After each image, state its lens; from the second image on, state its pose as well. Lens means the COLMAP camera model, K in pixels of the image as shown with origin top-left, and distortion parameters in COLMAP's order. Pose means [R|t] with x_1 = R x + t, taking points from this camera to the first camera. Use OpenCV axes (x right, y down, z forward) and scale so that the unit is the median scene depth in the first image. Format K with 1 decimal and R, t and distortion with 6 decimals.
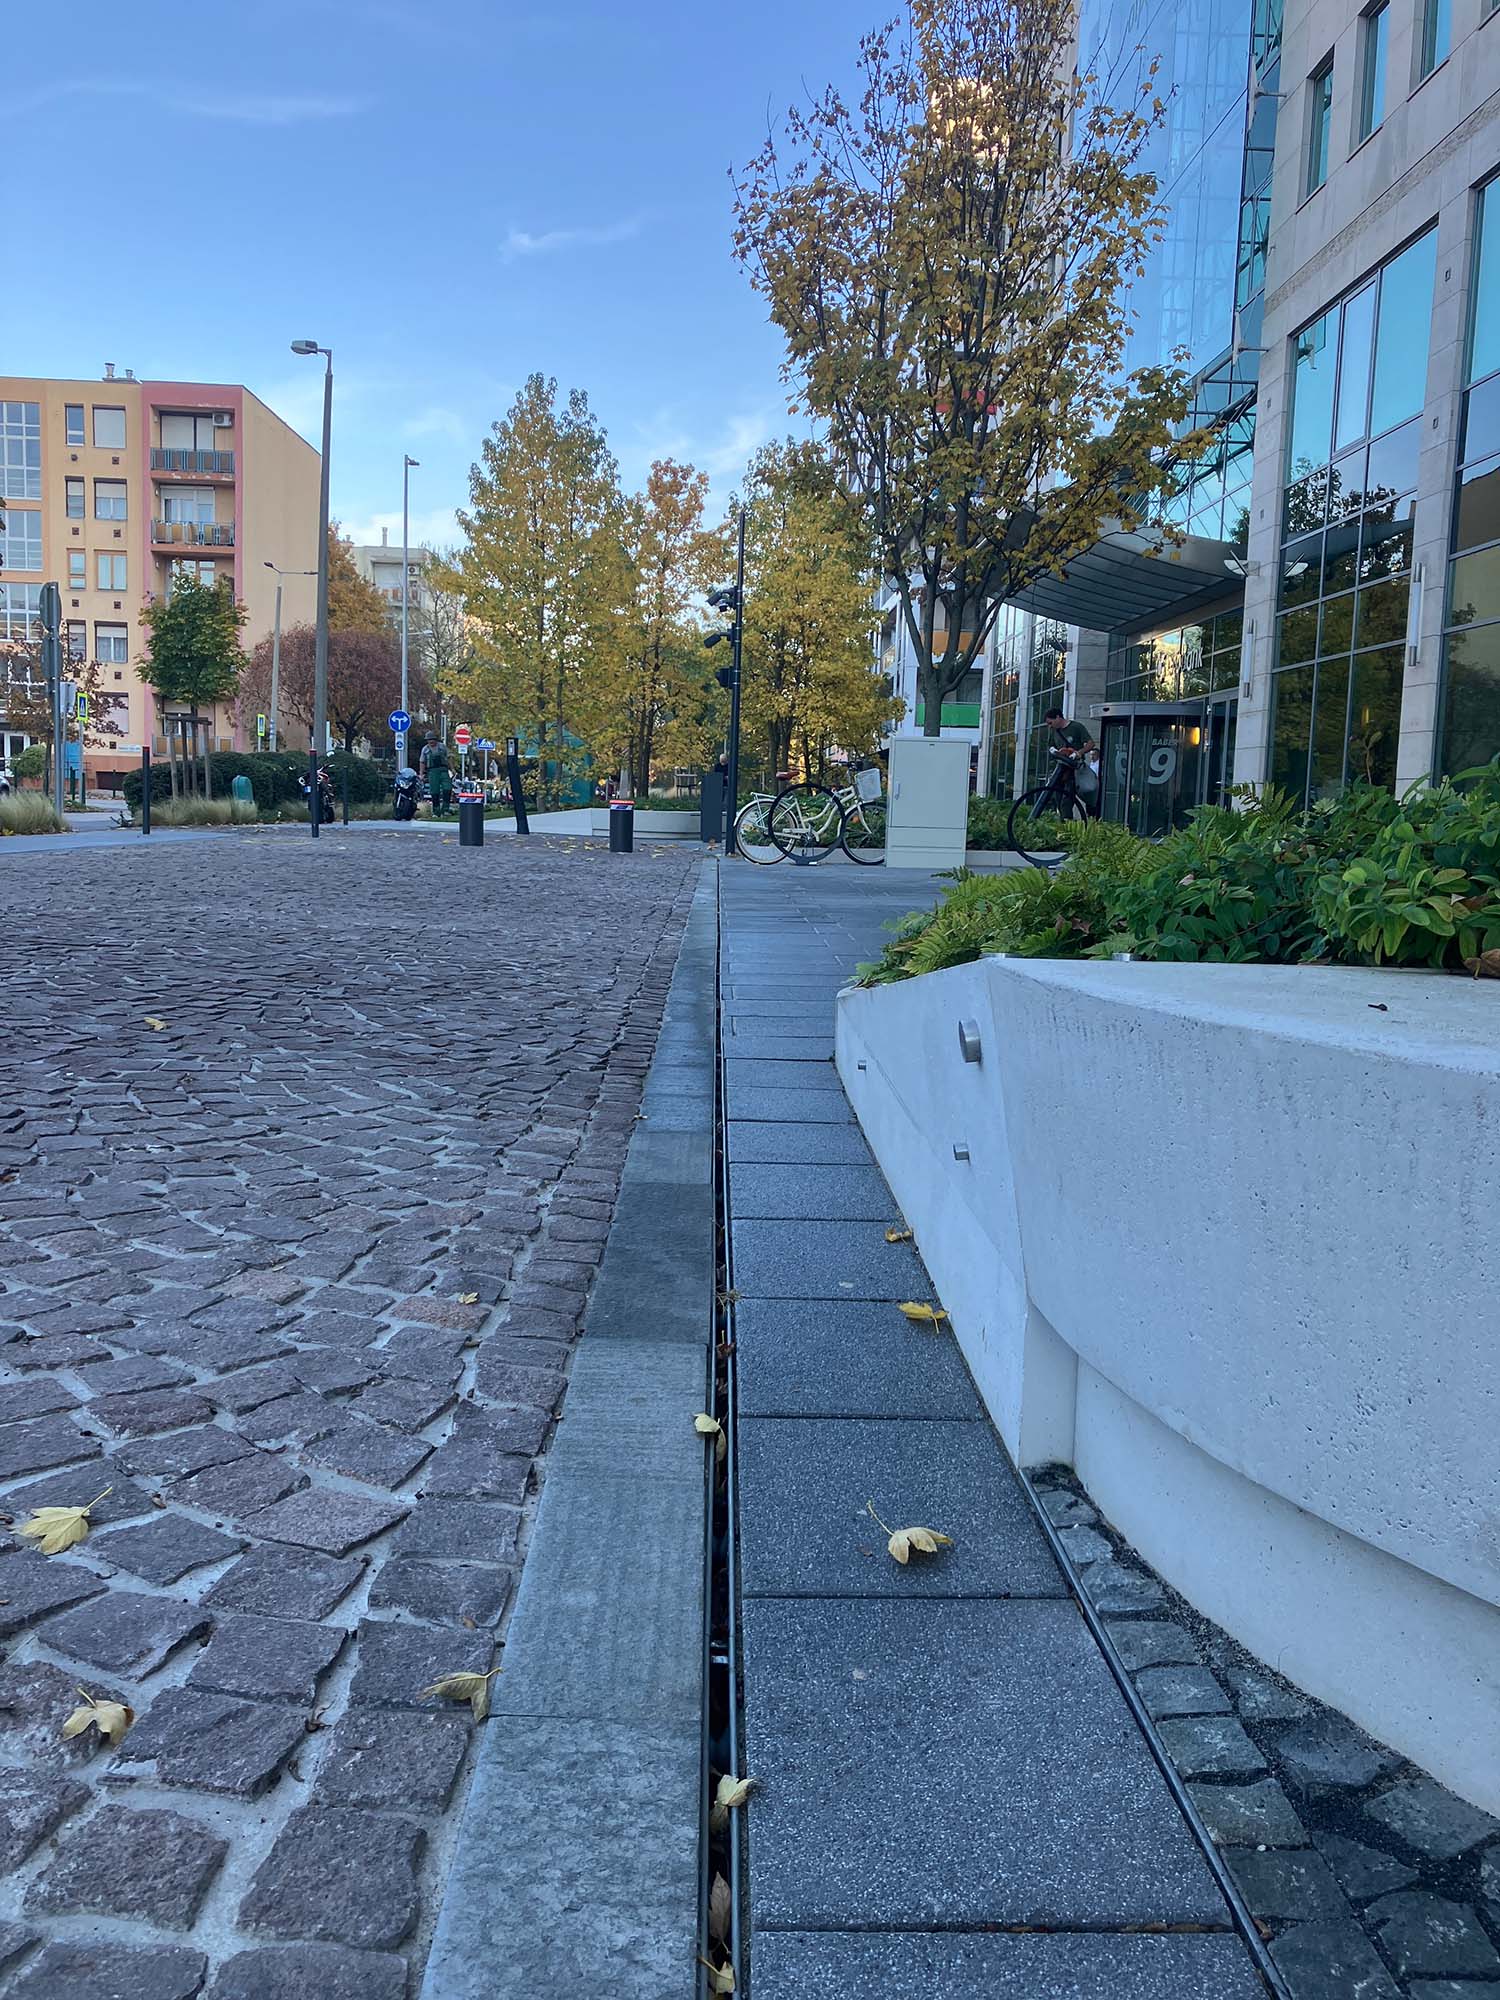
lens RADIAL K [[1644.8, 0, 750.0], [0, 1644.8, 1000.0], [0, 0, 1]] dist [0.005159, 0.000819]
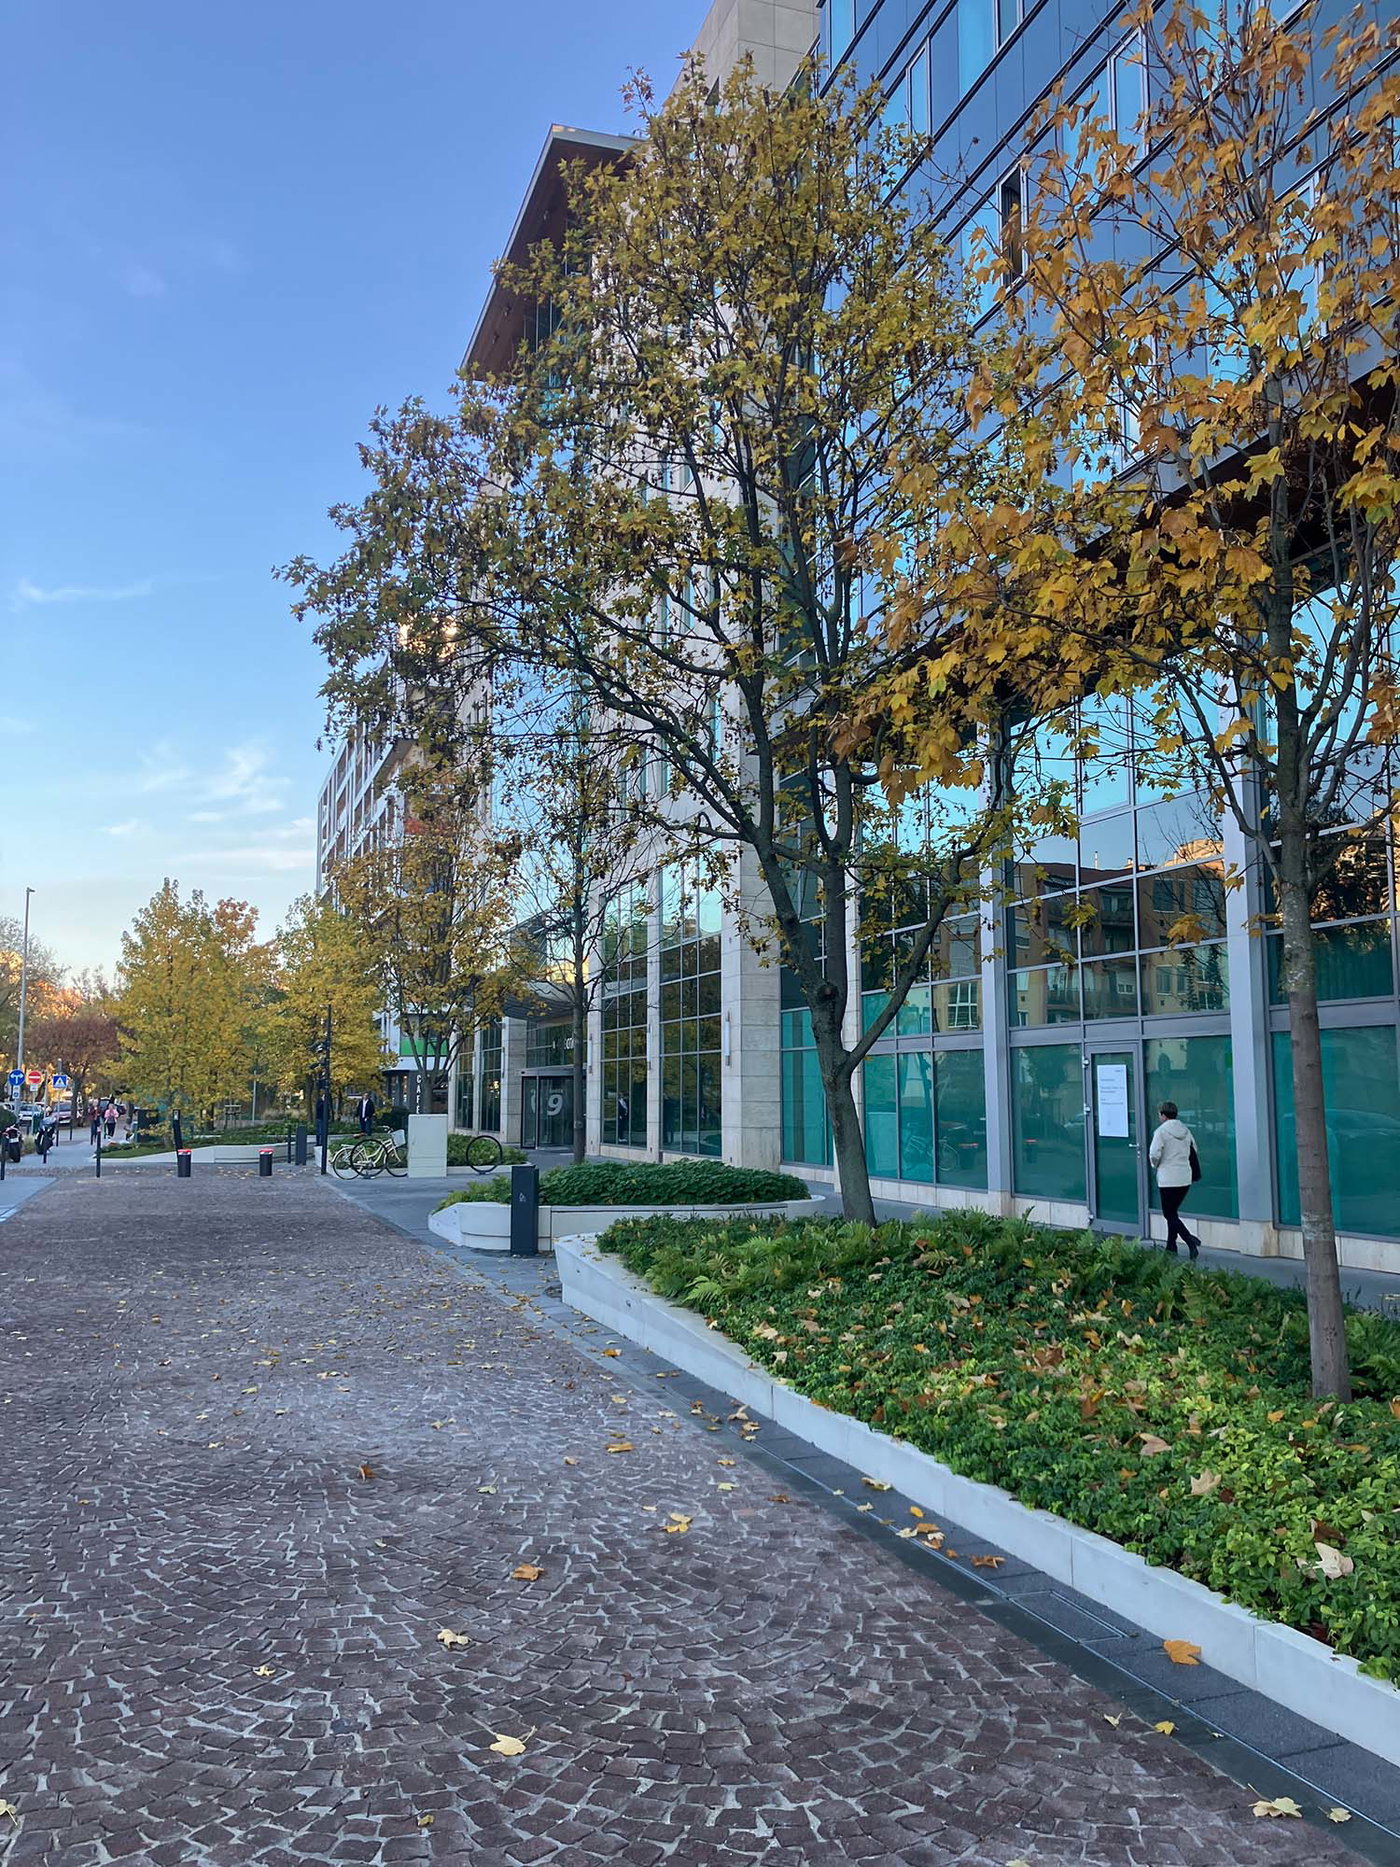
lens RADIAL K [[1535.5, 0, 700.0], [0, 1535.5, 933.5], [0, 0, 1]] dist [0.005159, 0.000819]
pose [[0.955008, -0.009437, 0.296429, -0.078267], [0.074145, 0.975353, -0.207822, 0.028541], [-0.287162, 0.220450, 0.932169, -0.560890]]
